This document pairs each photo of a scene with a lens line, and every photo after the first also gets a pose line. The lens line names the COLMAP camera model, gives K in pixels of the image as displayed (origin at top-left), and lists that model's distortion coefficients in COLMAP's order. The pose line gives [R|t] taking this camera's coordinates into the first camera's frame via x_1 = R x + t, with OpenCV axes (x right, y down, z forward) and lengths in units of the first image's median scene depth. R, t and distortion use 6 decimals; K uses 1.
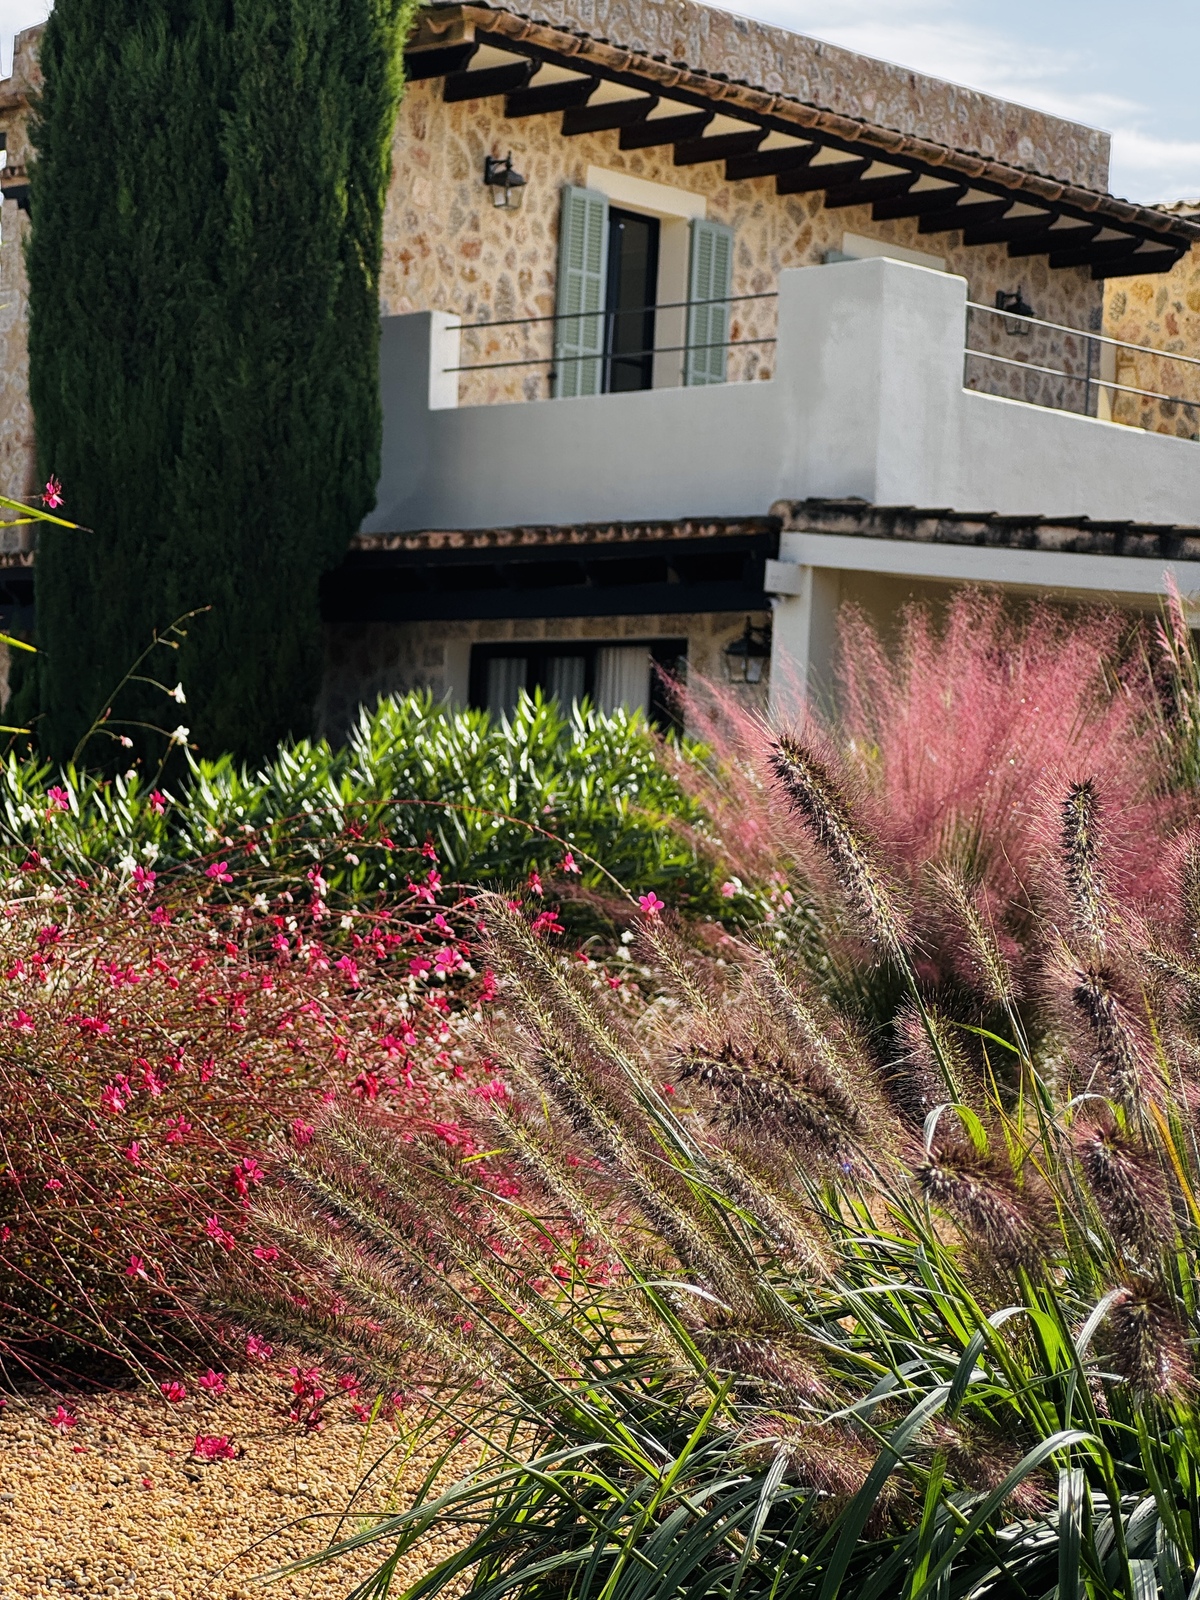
lens RADIAL K [[3773.3, 0, 556.5], [0, 3773.3, 773.7], [0, 0, 1]] dist [0.212078, 0.000000]
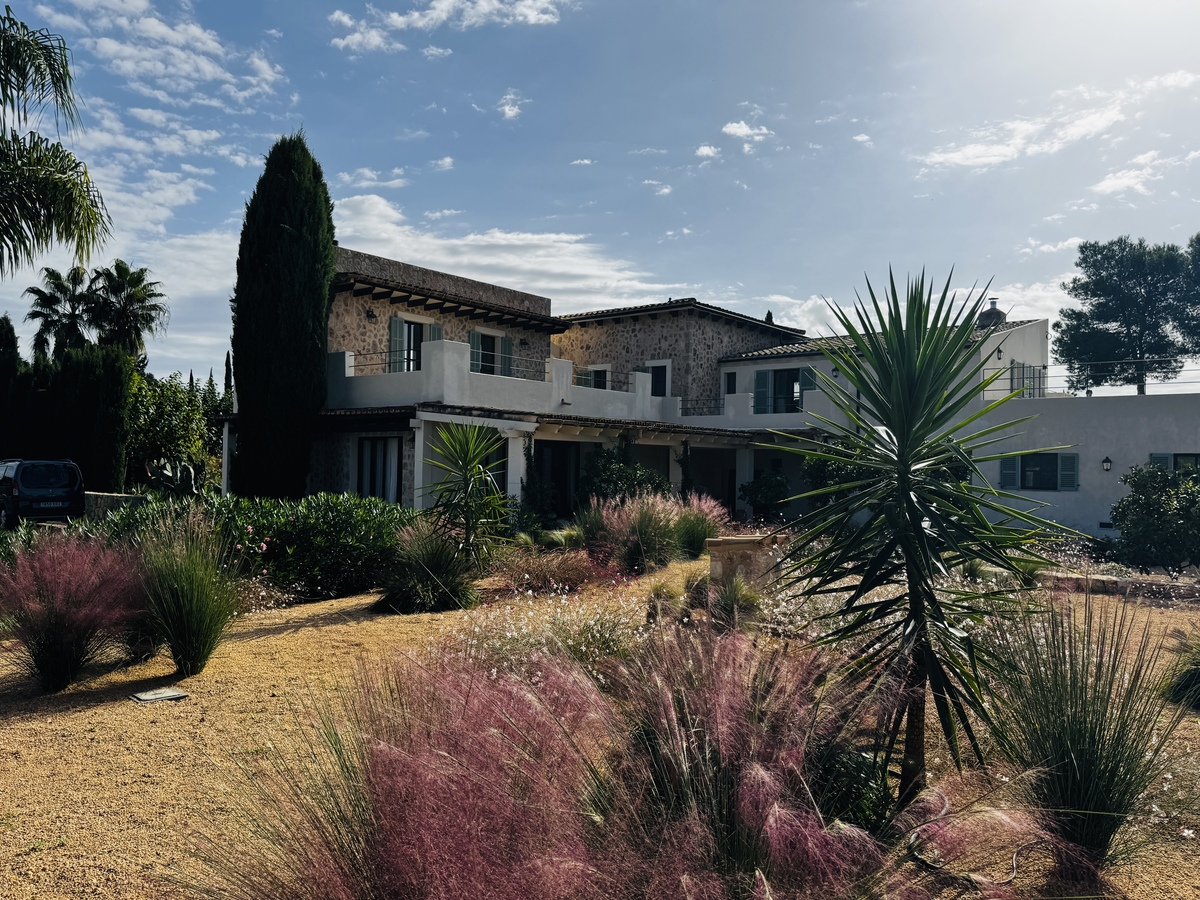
lens RADIAL K [[886.8, 0, 604.5], [0, 886.8, 441.3], [0, 0, 1]] dist [0.140772, -0.002220]
pose [[0.997208, -0.030756, 0.068050, 0.182352], [0.029773, 0.999438, 0.015415, -0.039533], [-0.068486, -0.013346, 0.997563, 0.064383]]
